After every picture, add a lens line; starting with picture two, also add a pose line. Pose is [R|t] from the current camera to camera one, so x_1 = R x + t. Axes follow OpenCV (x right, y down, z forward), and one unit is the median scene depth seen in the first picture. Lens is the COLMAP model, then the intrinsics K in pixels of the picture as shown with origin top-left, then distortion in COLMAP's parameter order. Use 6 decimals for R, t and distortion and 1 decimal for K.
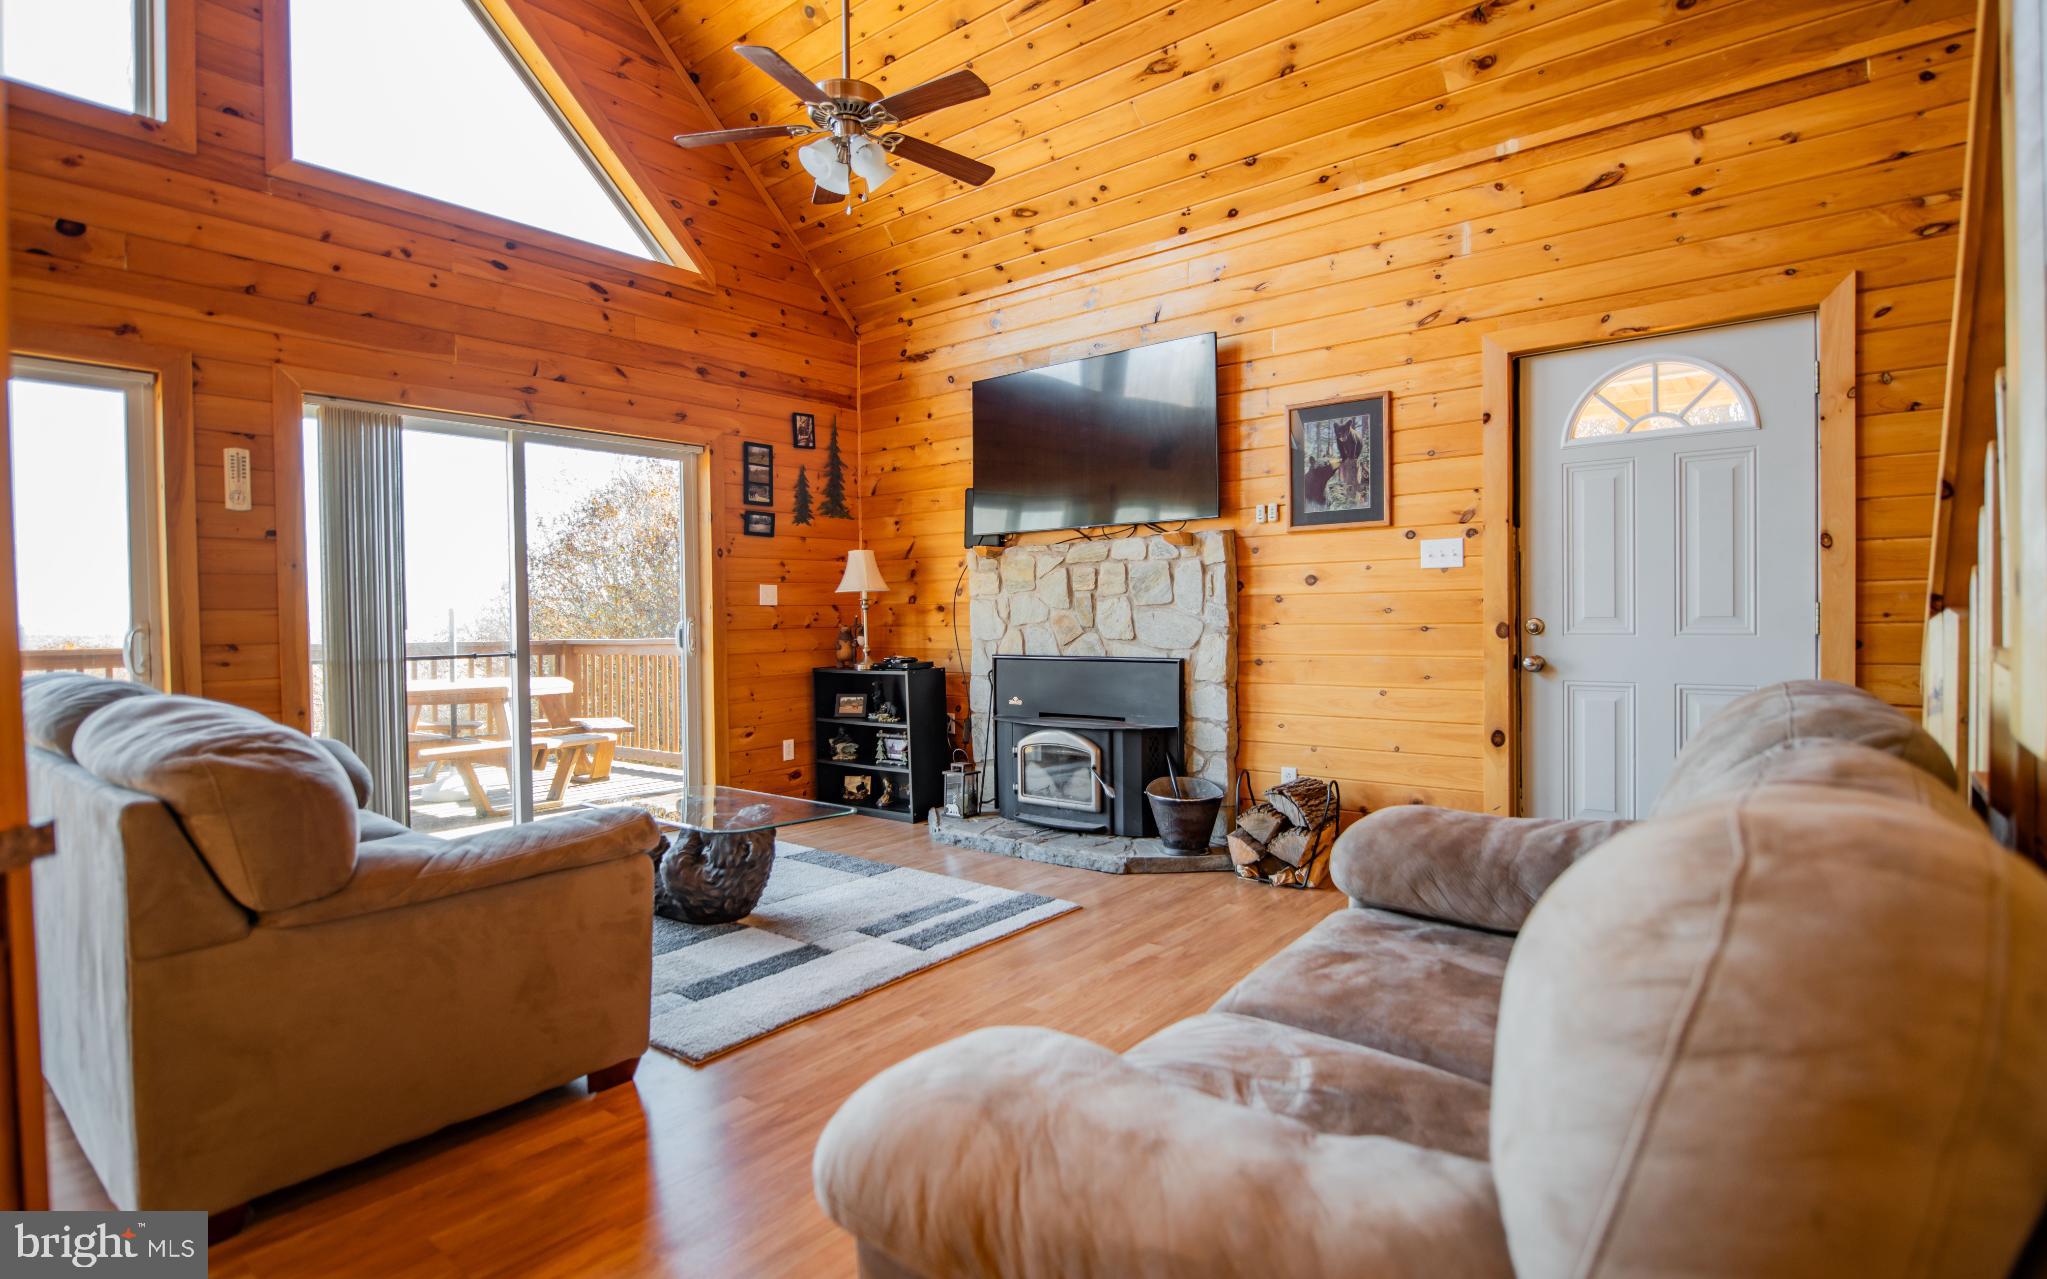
lens RADIAL K [[997.5, 0, 1025.4], [0, 997.5, 630.6], [0, 0, 1]] dist [-0.006801, -0.001069]
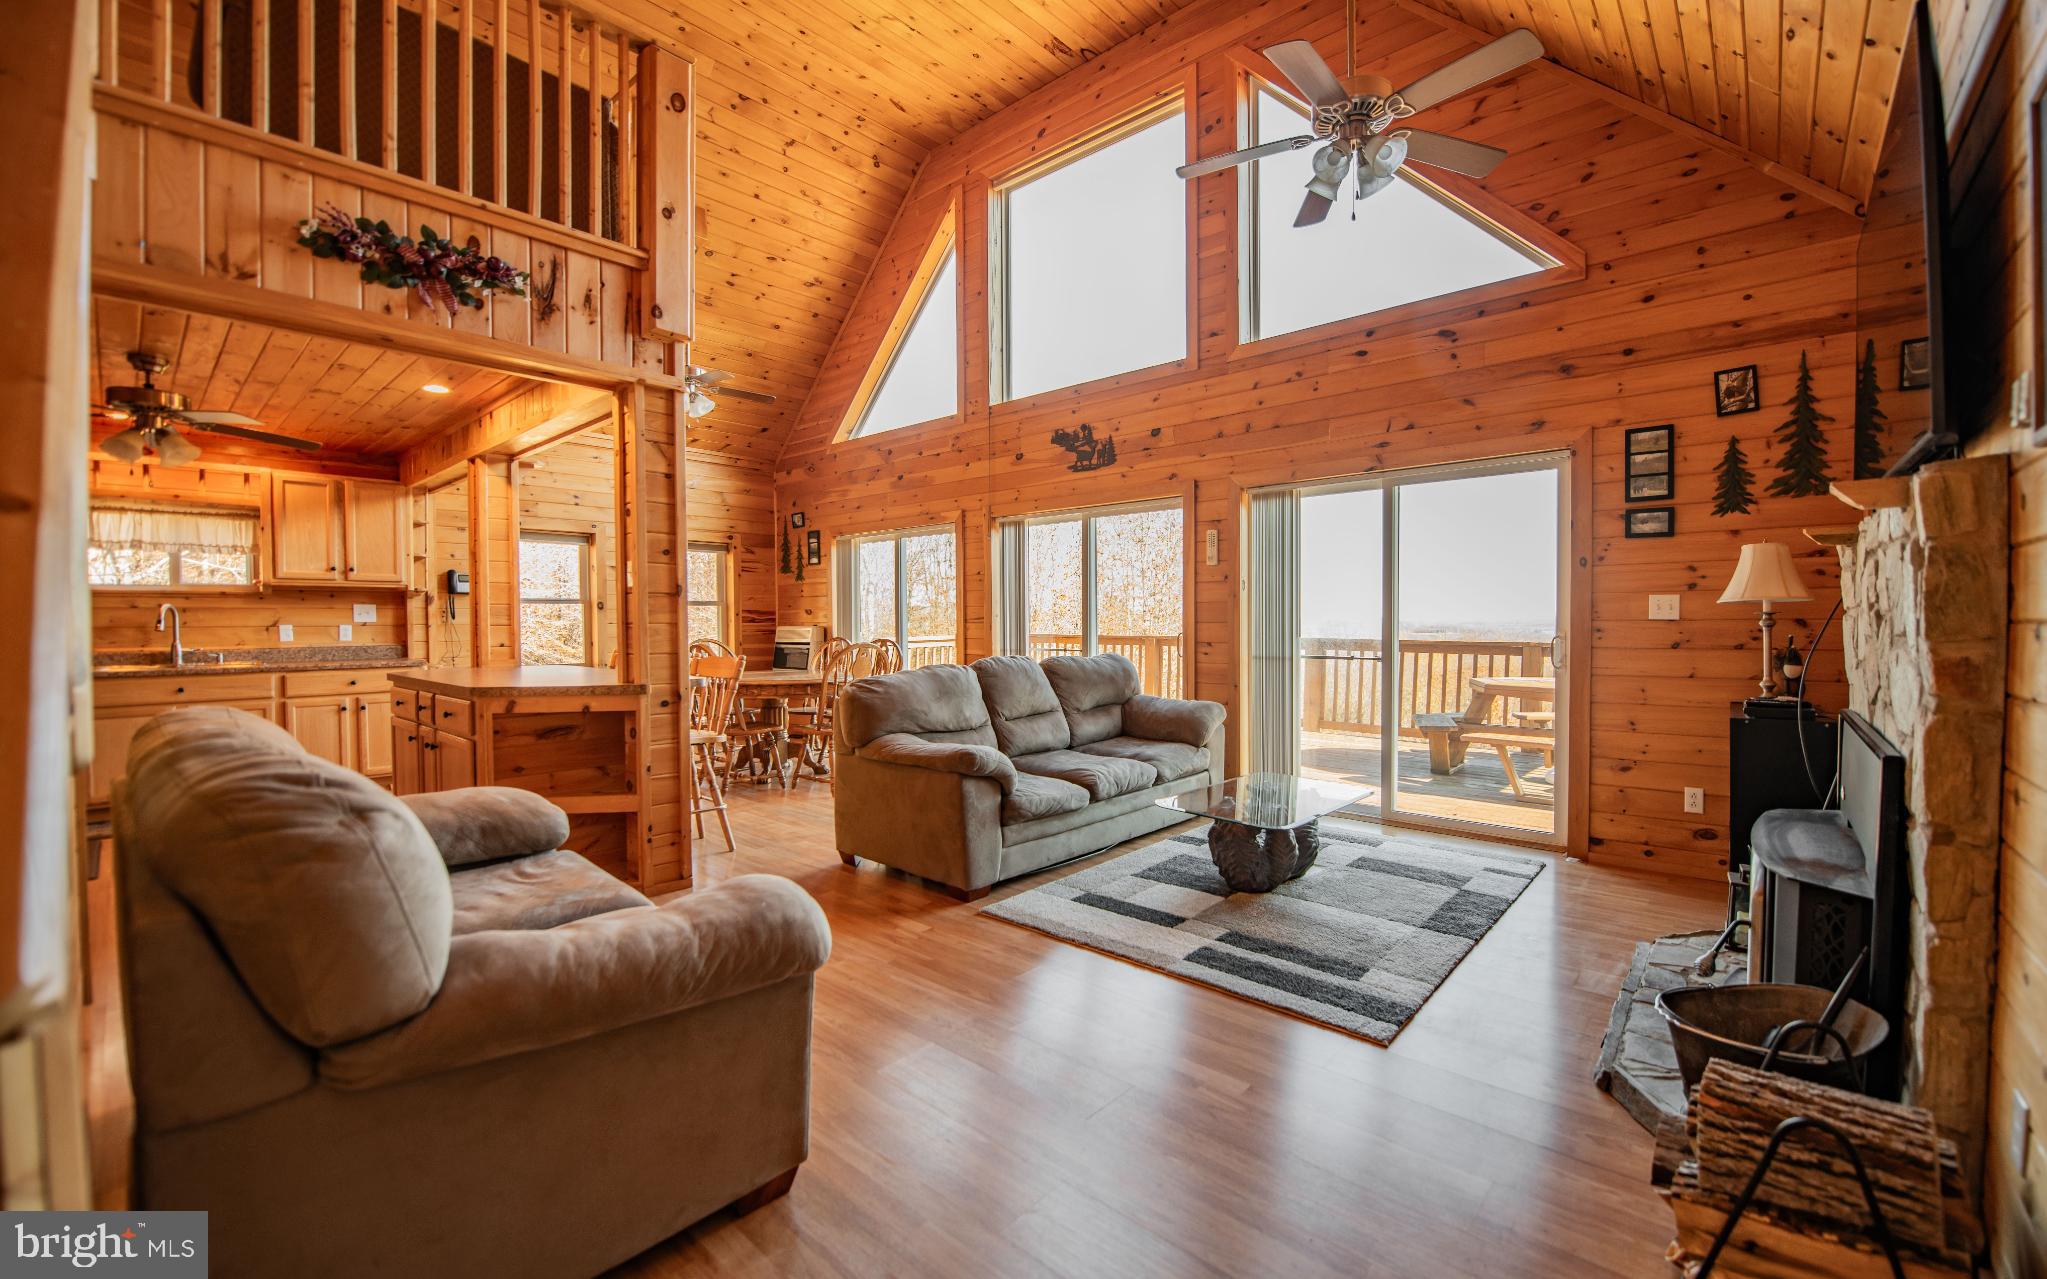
lens RADIAL K [[823.2, 0, 1038.3], [0, 823.2, 633.9], [0, 0, 1]] dist [-0.016460, -0.000099]
pose [[-0.043188, 0.029296, -0.998637, 0.533334], [-0.011314, 0.999492, 0.029811, -0.033322], [0.999003, 0.012586, -0.042834, 0.616677]]
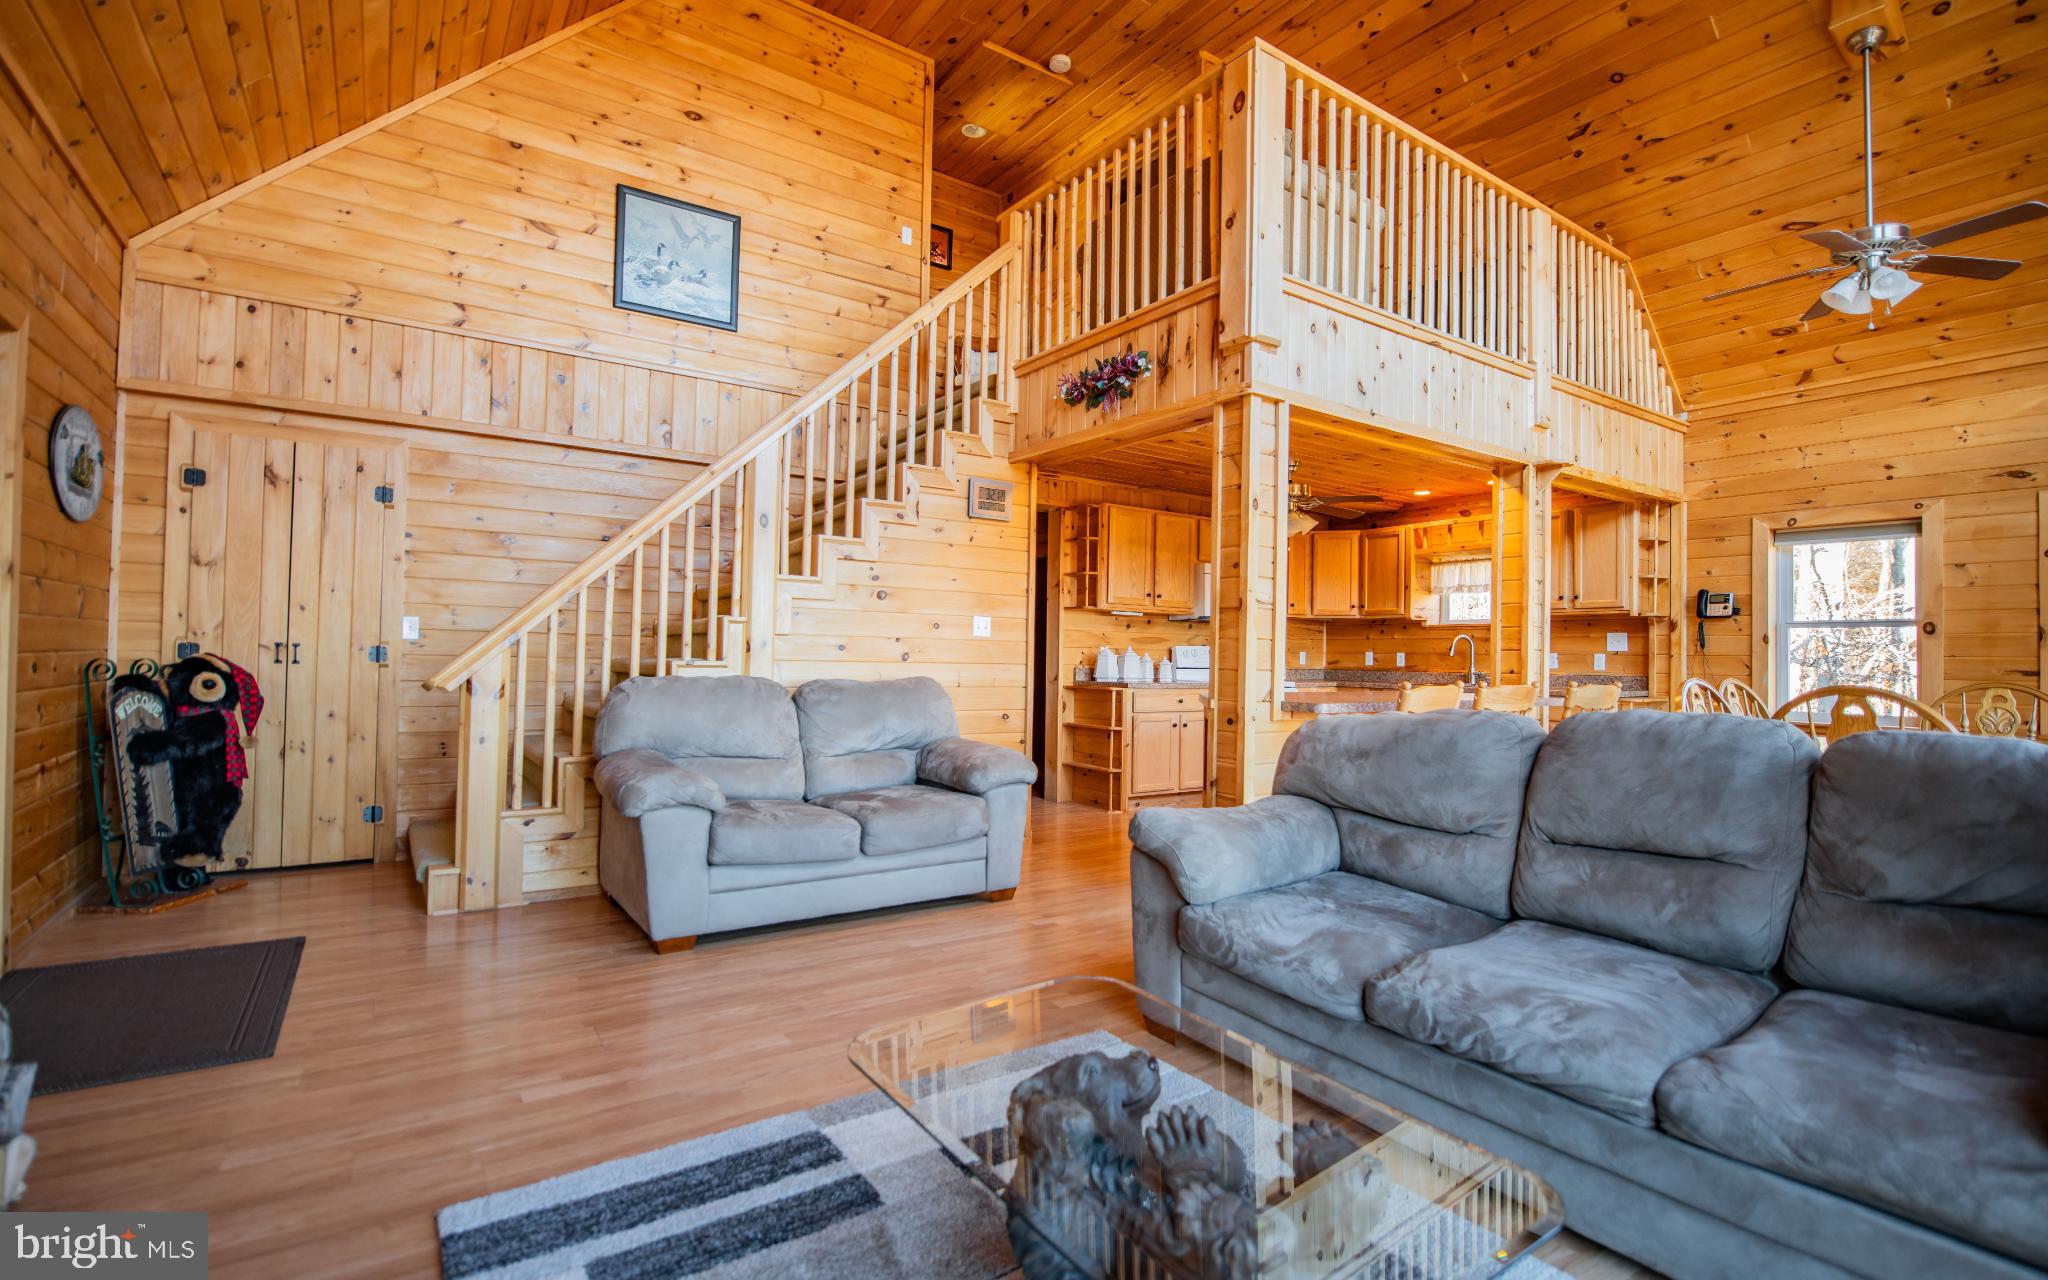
lens RADIAL K [[924.9, 0, 1034.2], [0, 924.9, 635.4], [0, 0, 1]] dist [-0.012045, -0.000341]
pose [[-0.962851, 0.002379, 0.270023, -0.283237], [-0.000061, 0.999959, -0.009025, -0.011101], [-0.270033, -0.008706, -0.962812, 1.098500]]
